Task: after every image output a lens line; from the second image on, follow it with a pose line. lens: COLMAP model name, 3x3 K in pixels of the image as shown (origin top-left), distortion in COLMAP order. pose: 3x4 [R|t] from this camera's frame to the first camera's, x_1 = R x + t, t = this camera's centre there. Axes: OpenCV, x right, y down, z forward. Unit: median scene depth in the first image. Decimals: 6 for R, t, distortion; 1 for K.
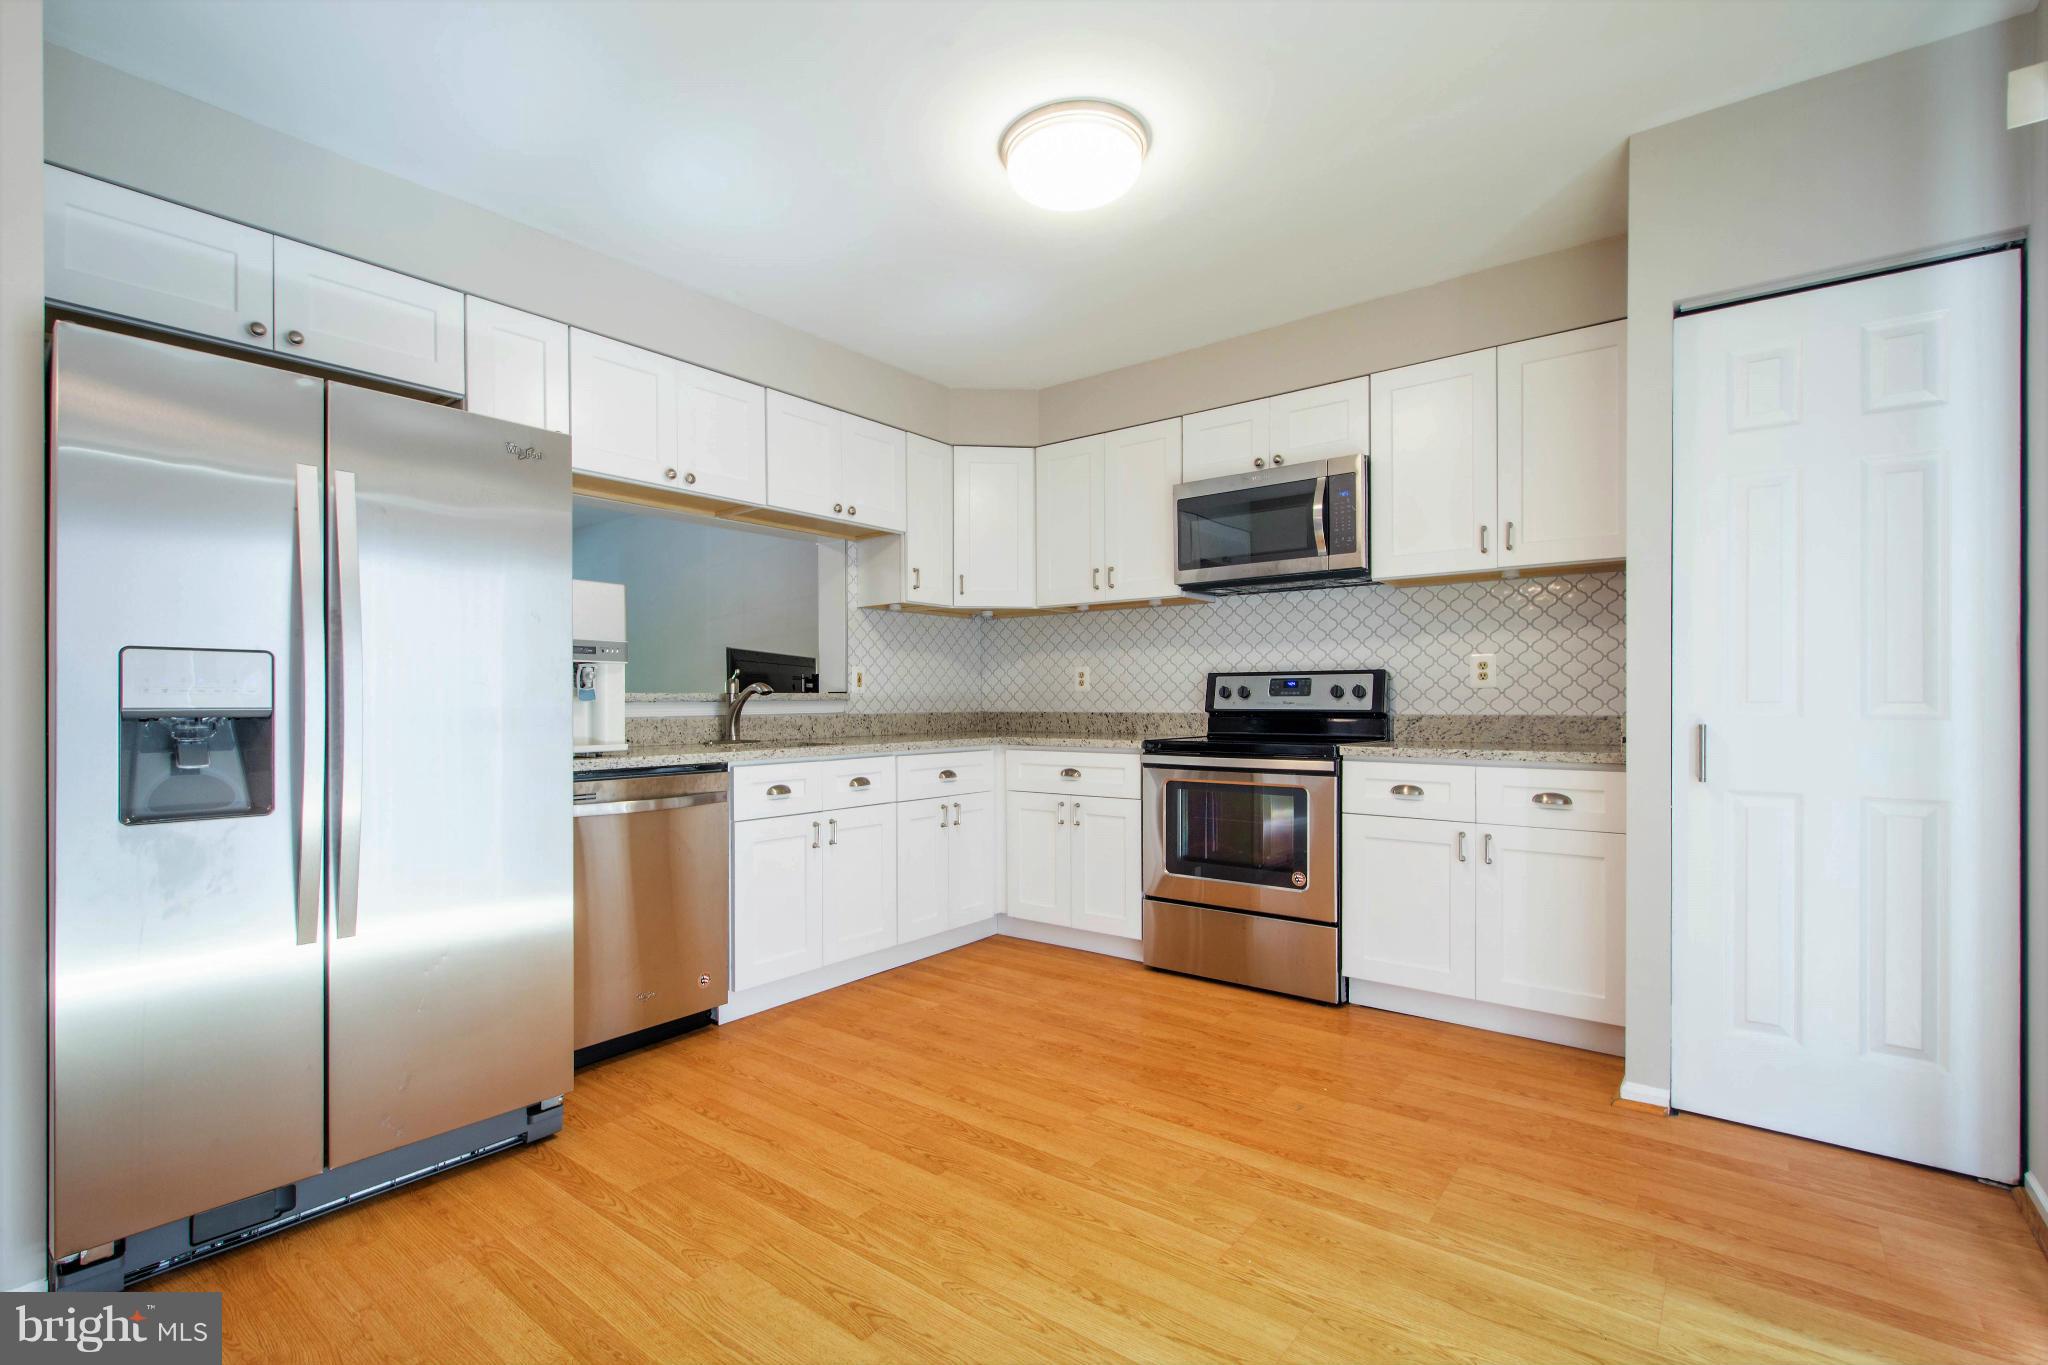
lens RADIAL K [[924.8, 0, 970.4], [0, 924.8, 700.6], [0, 0, 1]] dist [0.002052, 0.001209]
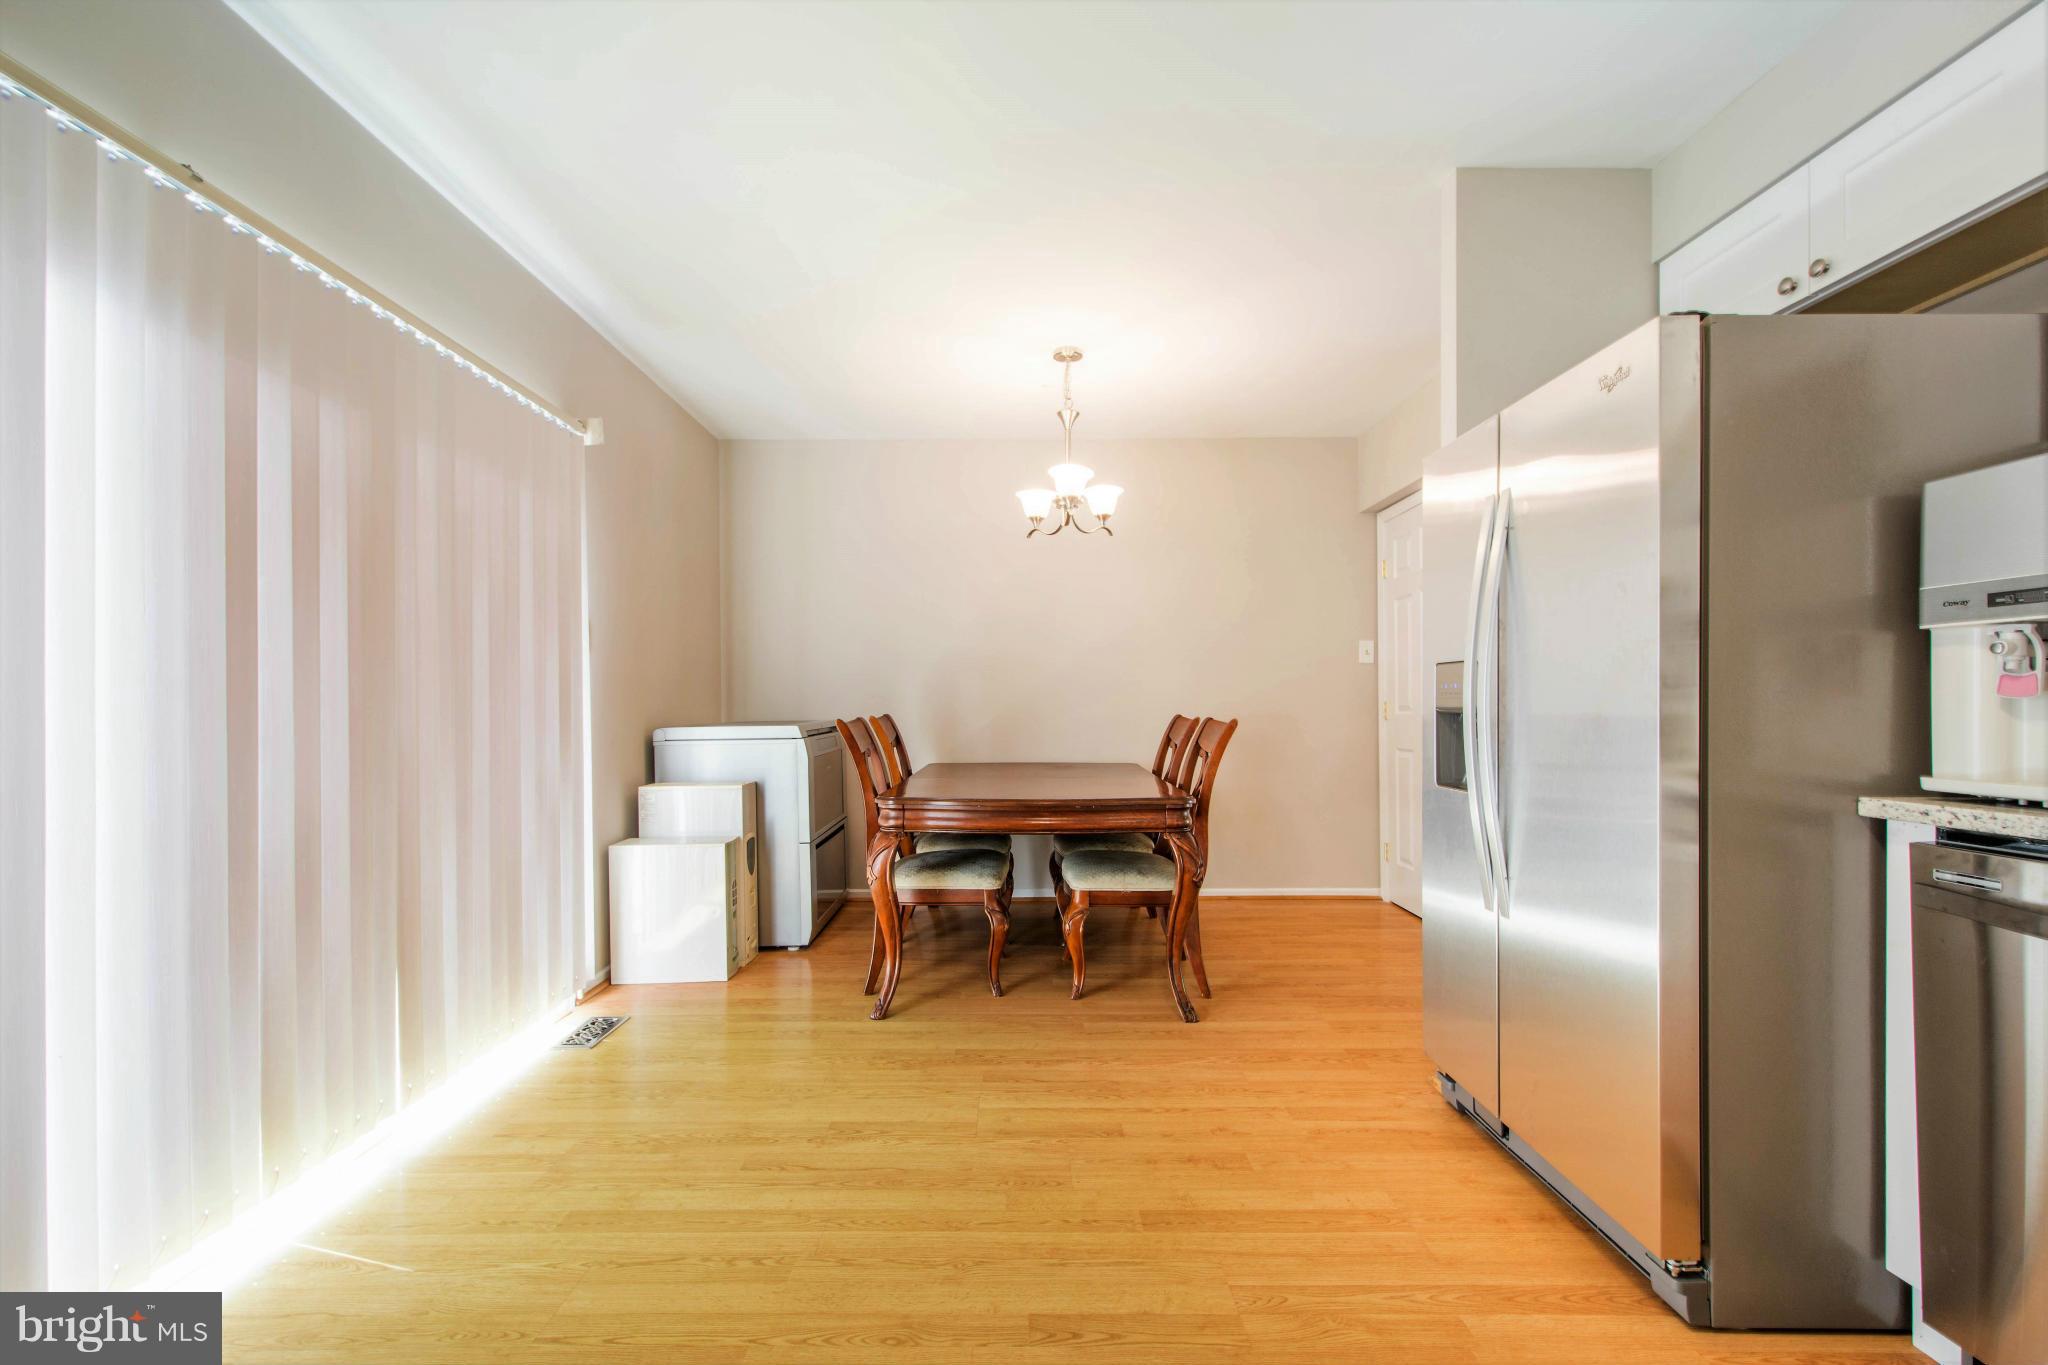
lens RADIAL K [[895.0, 0, 1032.2], [0, 895.0, 705.2], [0, 0, 1]] dist [0.003851, -0.000545]
pose [[-0.760995, 0.005560, -0.648733, 0.241820], [0.005056, 0.999984, 0.002639, 0.001216], [0.648738, -0.001271, -0.761011, 0.804350]]
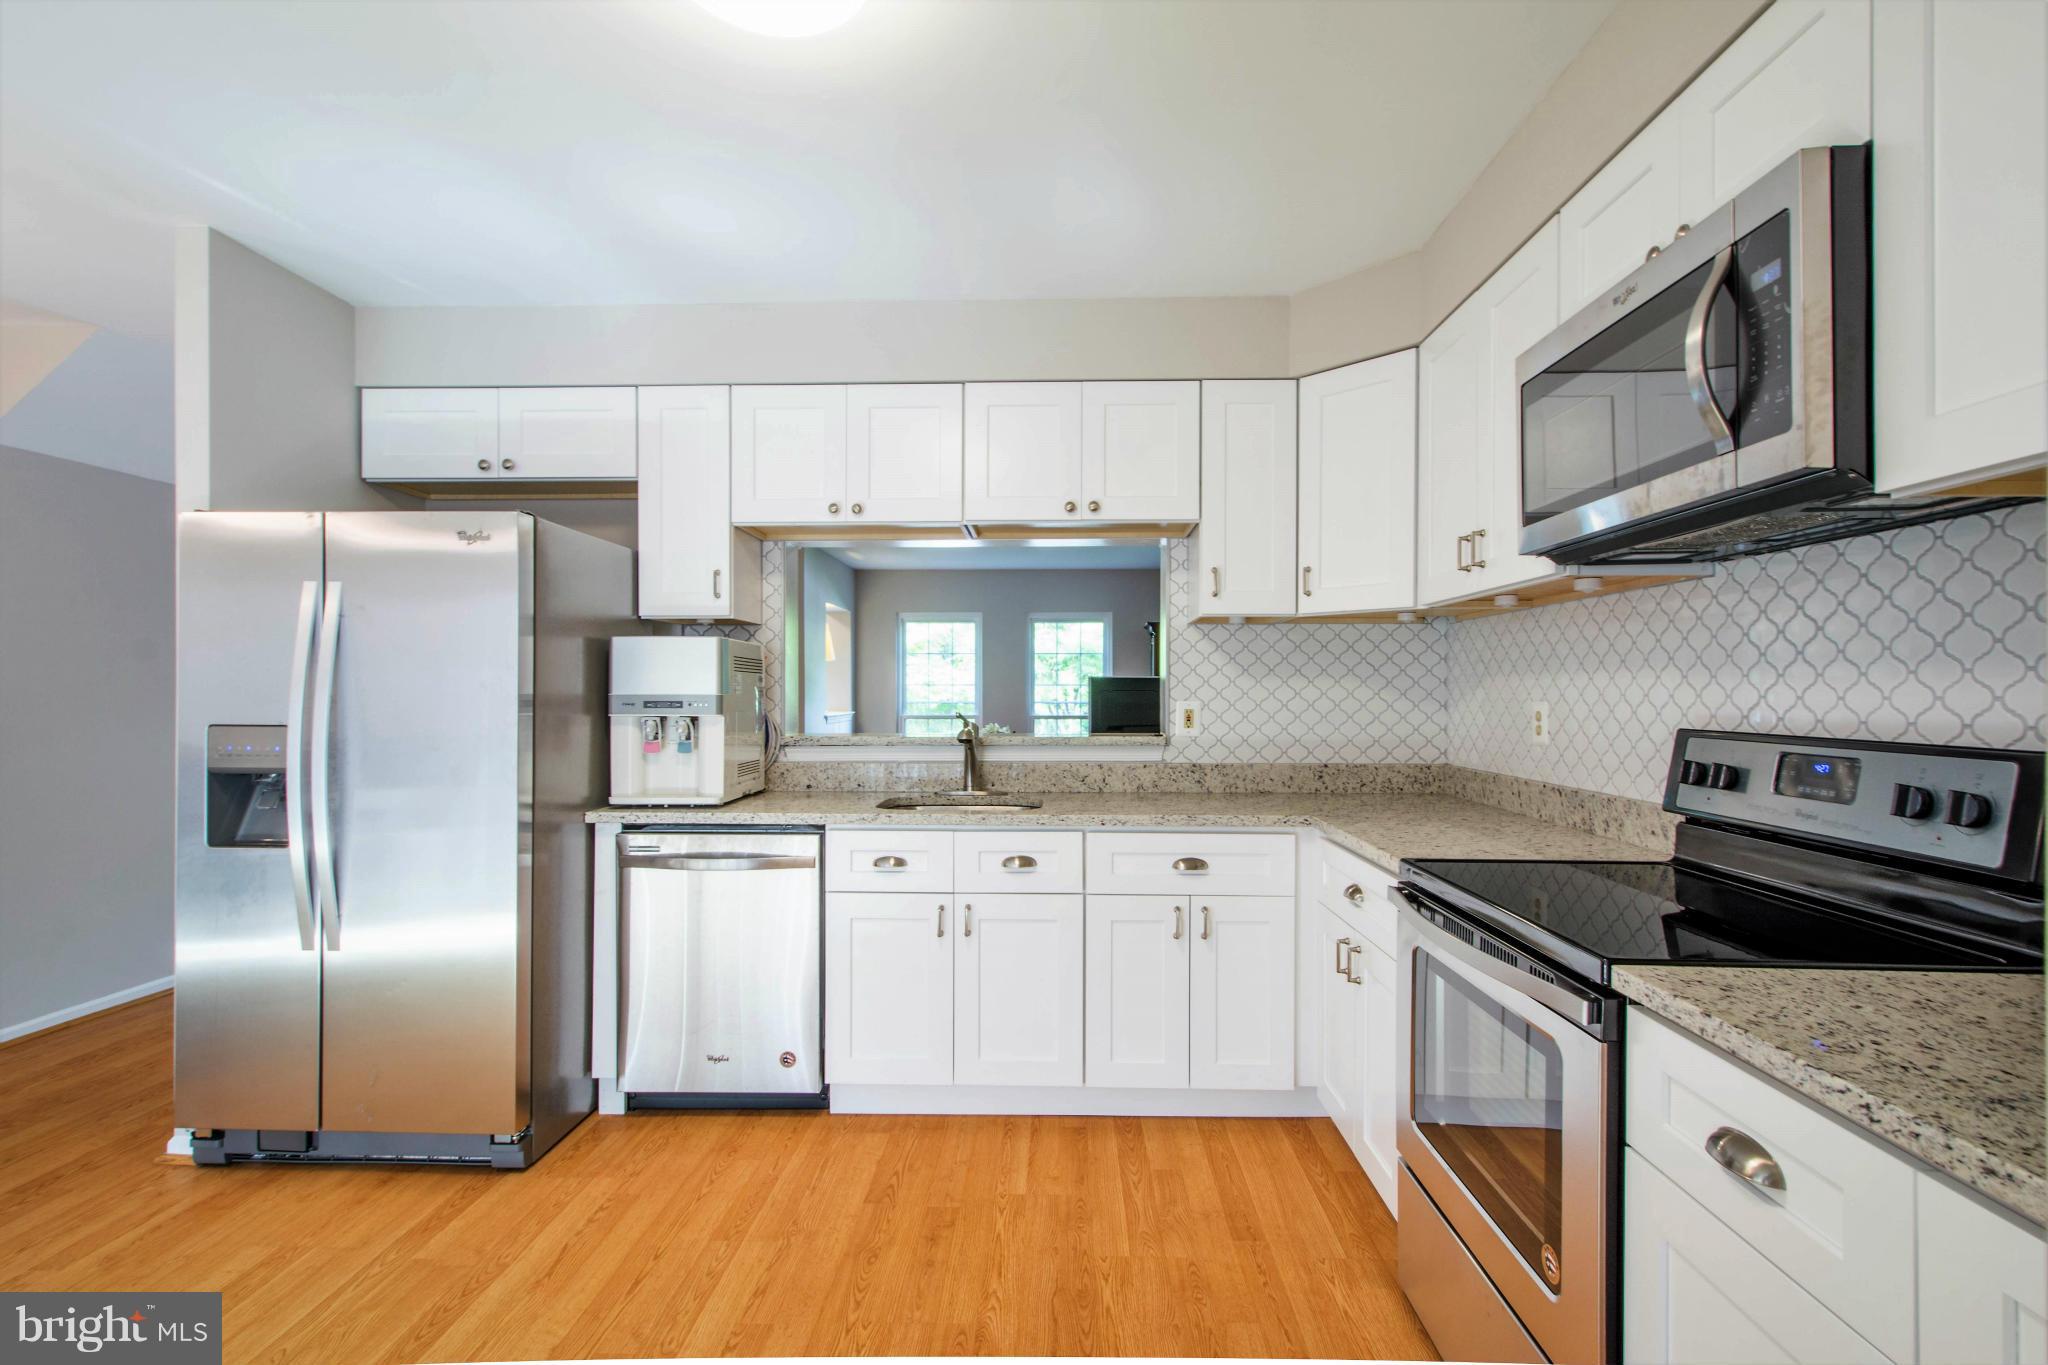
lens RADIAL K [[924.8, 0, 1029.1], [0, 924.8, 692.6], [0, 0, 1]] dist [0.002052, 0.001209]
pose [[0.622727, 0.004095, -0.782429, 0.502515], [-0.005044, 0.999987, 0.001219, -0.056156], [0.782423, 0.003188, 0.622739, 0.533436]]
